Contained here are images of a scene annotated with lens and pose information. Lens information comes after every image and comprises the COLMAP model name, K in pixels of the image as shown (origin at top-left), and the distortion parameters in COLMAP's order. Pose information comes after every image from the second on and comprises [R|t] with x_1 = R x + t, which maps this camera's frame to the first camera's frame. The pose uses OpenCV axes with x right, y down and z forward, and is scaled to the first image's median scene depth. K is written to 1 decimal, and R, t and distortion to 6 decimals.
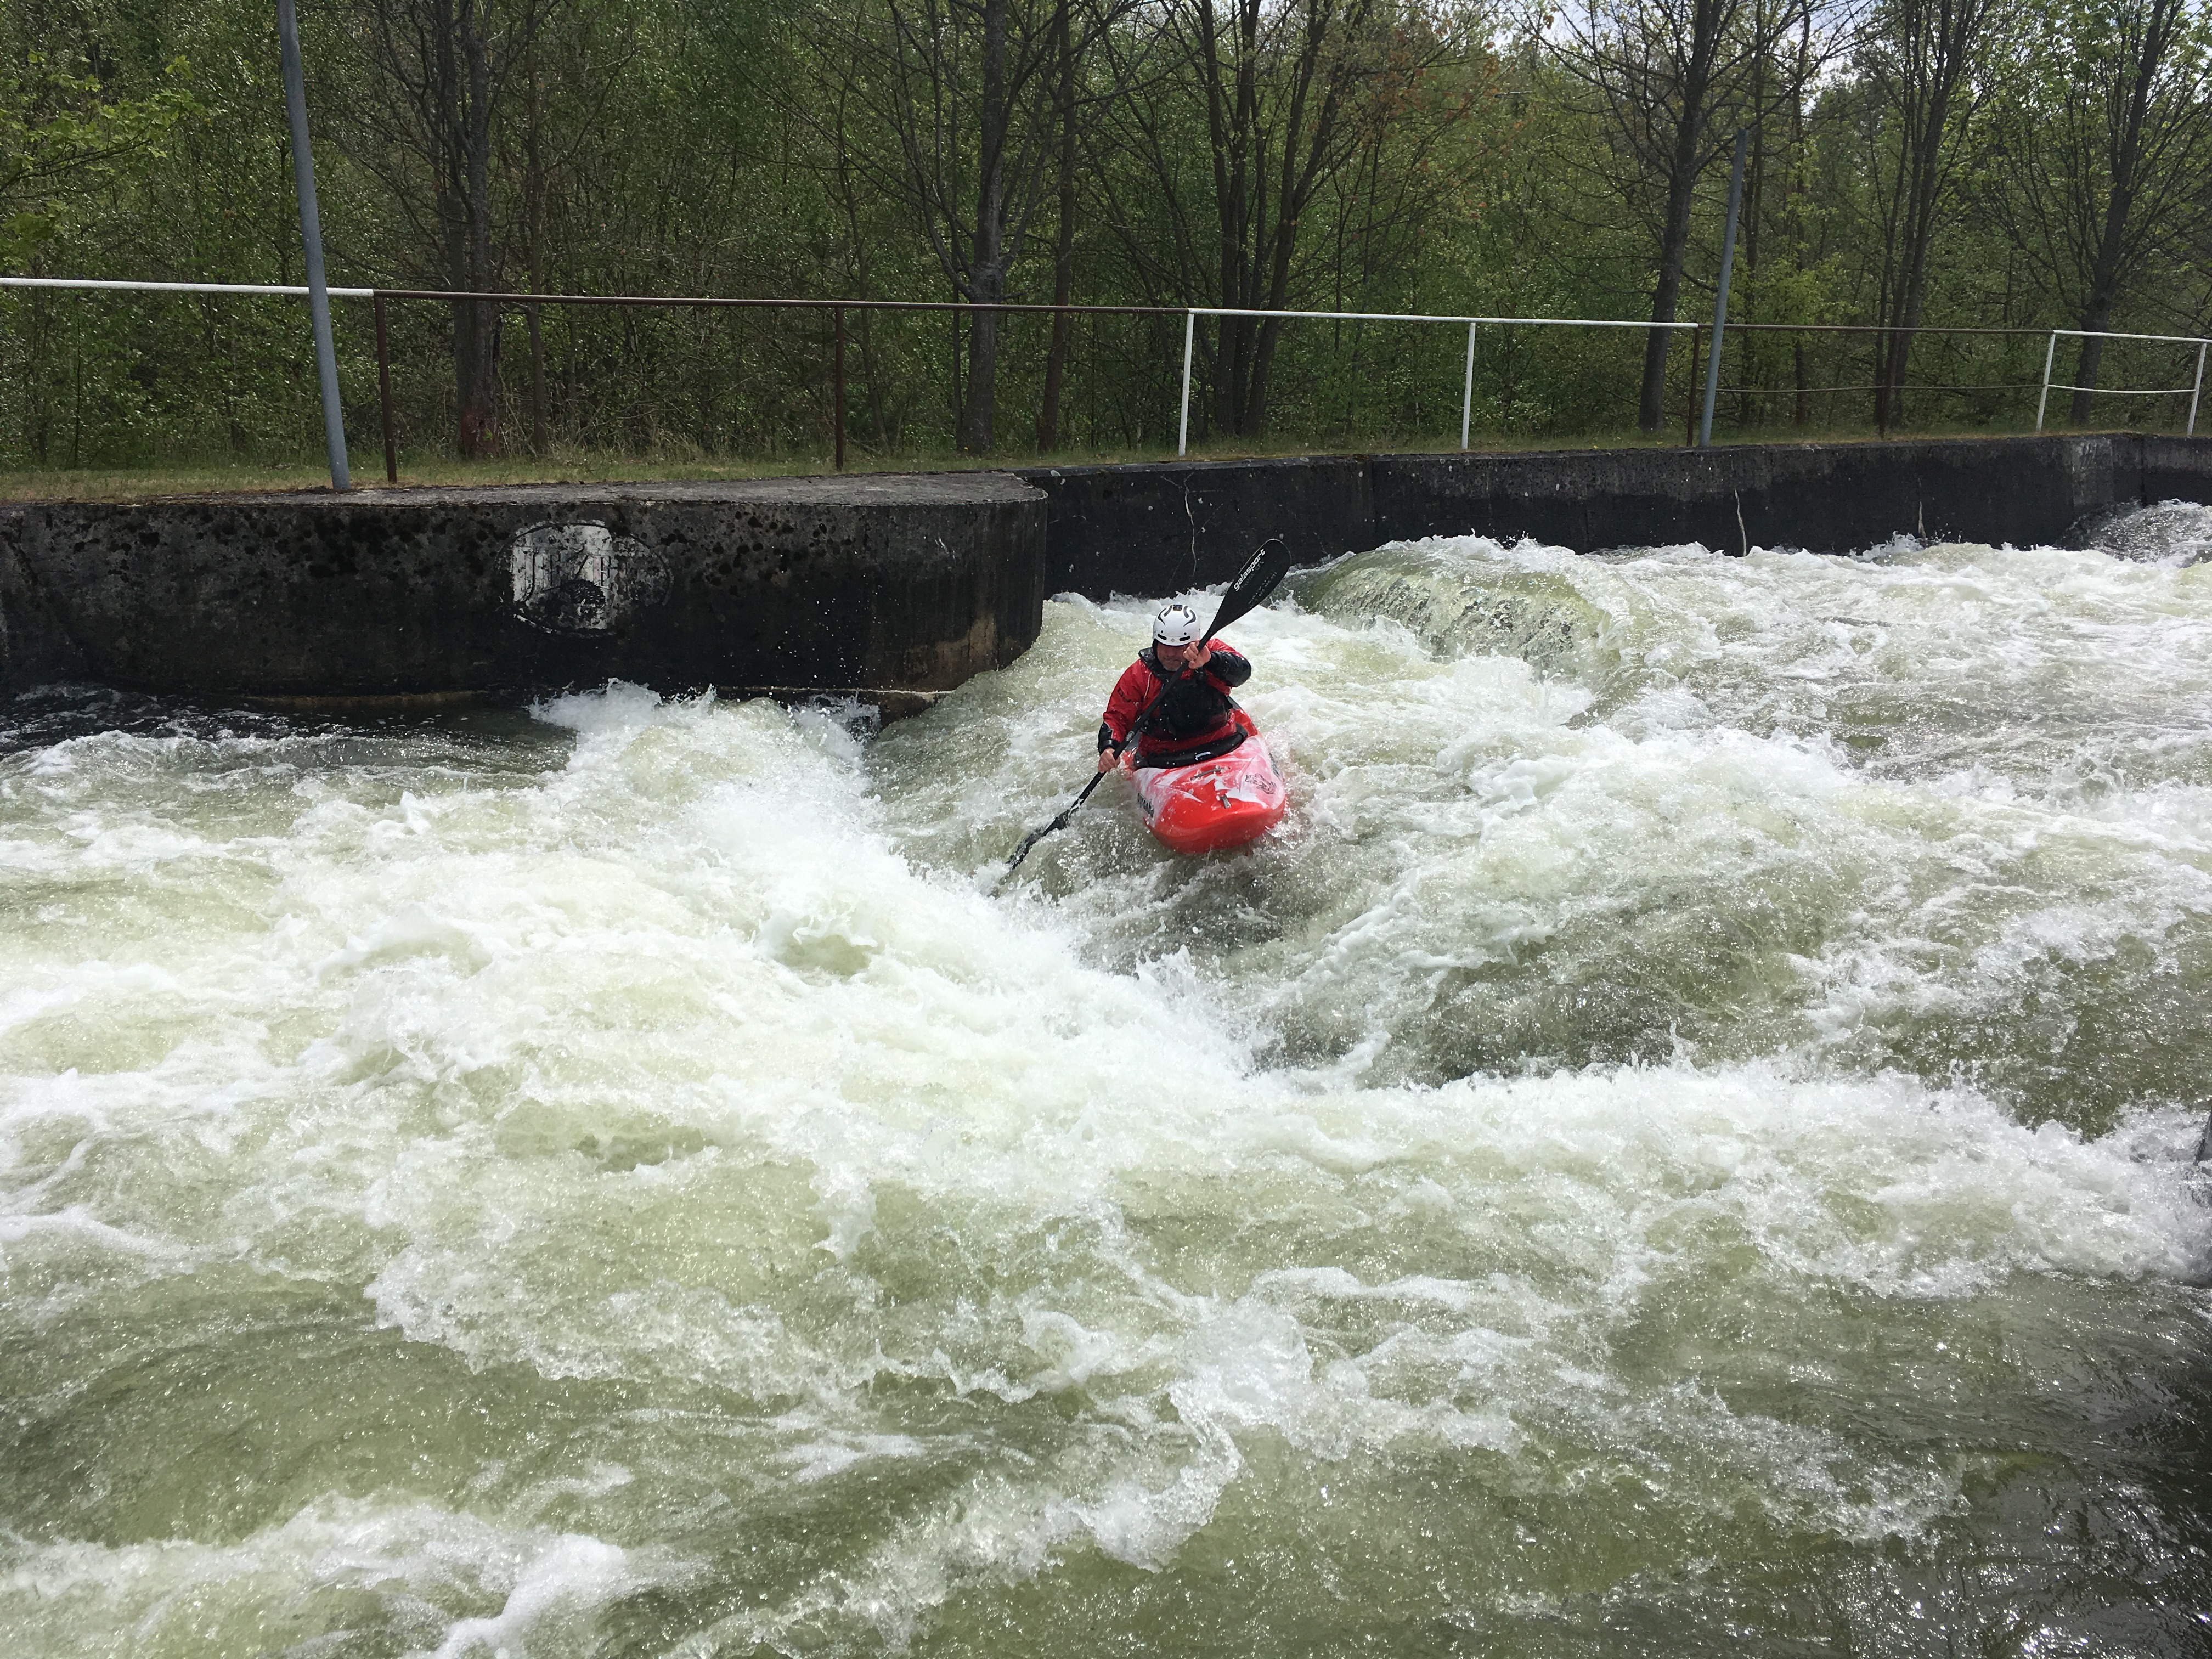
lens RADIAL K [[1852.5, 0, 1108.0], [0, 1852.5, 814.6], [0, 0, 1]] dist [0.075894, -0.099473]
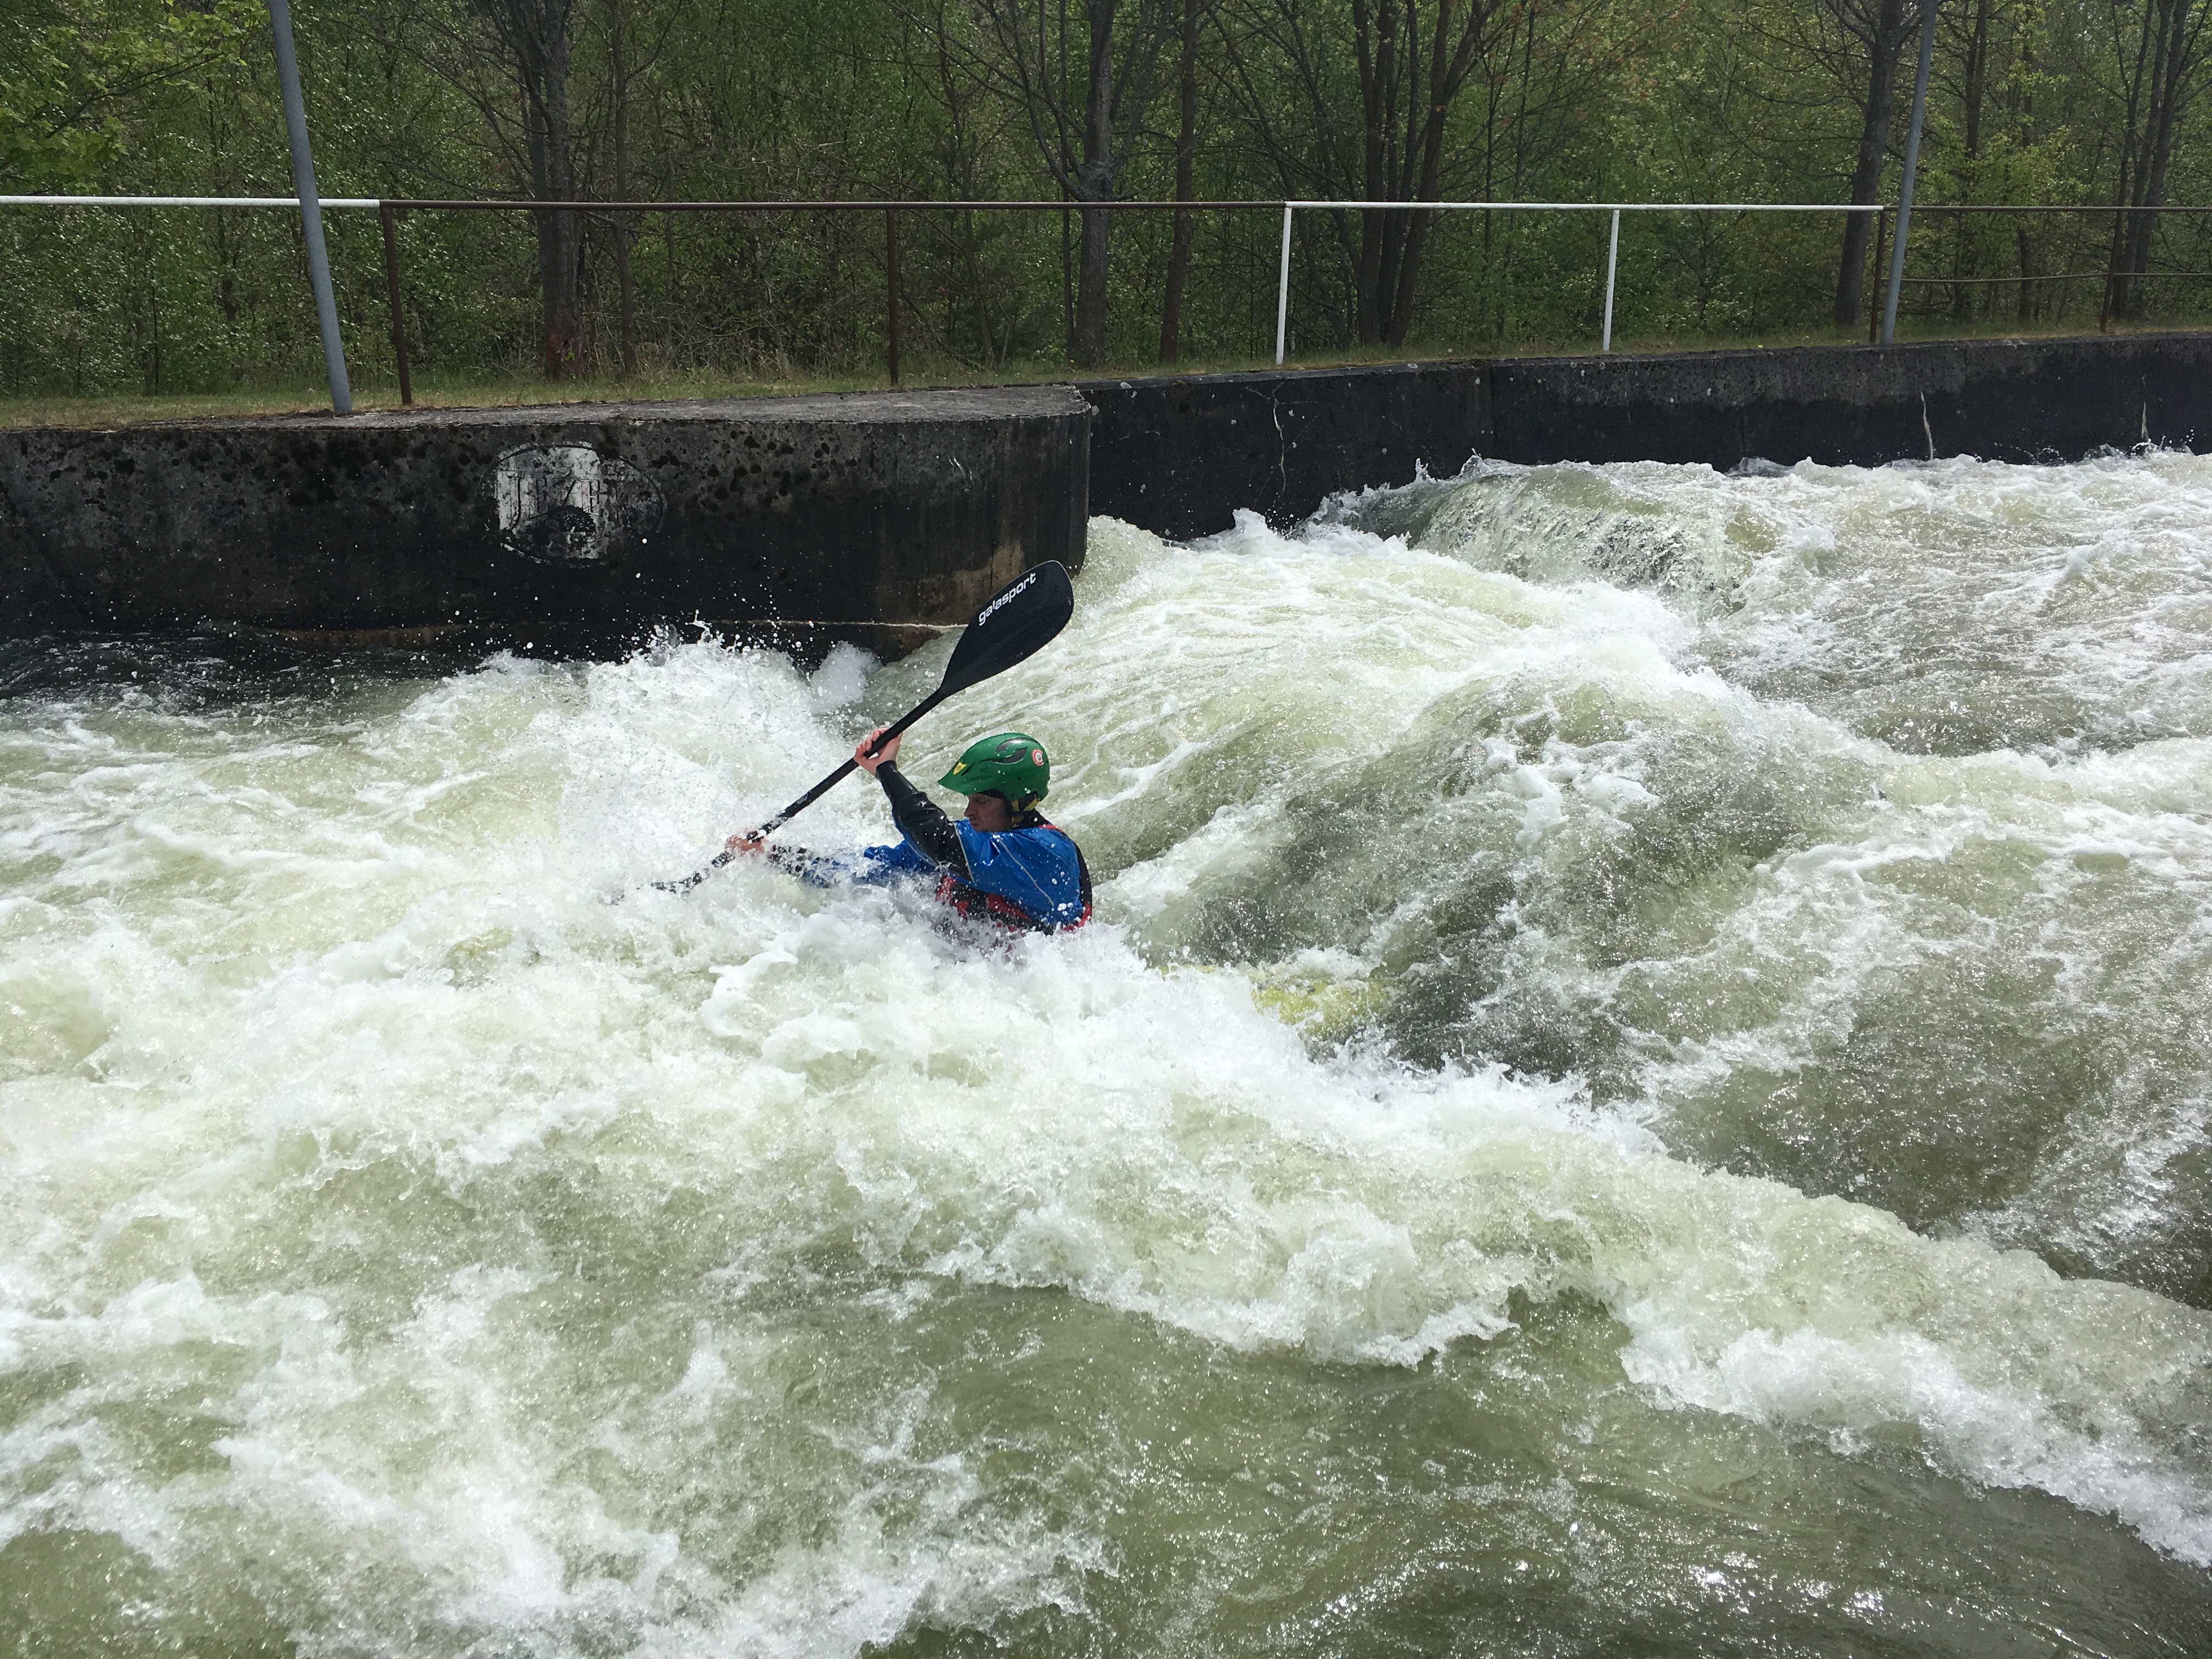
lens RADIAL K [[1852.5, 0, 1110.6], [0, 1852.5, 807.0], [0, 0, 1]] dist [0.075894, -0.099473]
pose [[0.993260, 0.011148, -0.115370, 0.091127], [-0.006642, 0.999203, 0.039367, -0.012796], [0.115717, -0.038336, 0.992542, 0.089671]]
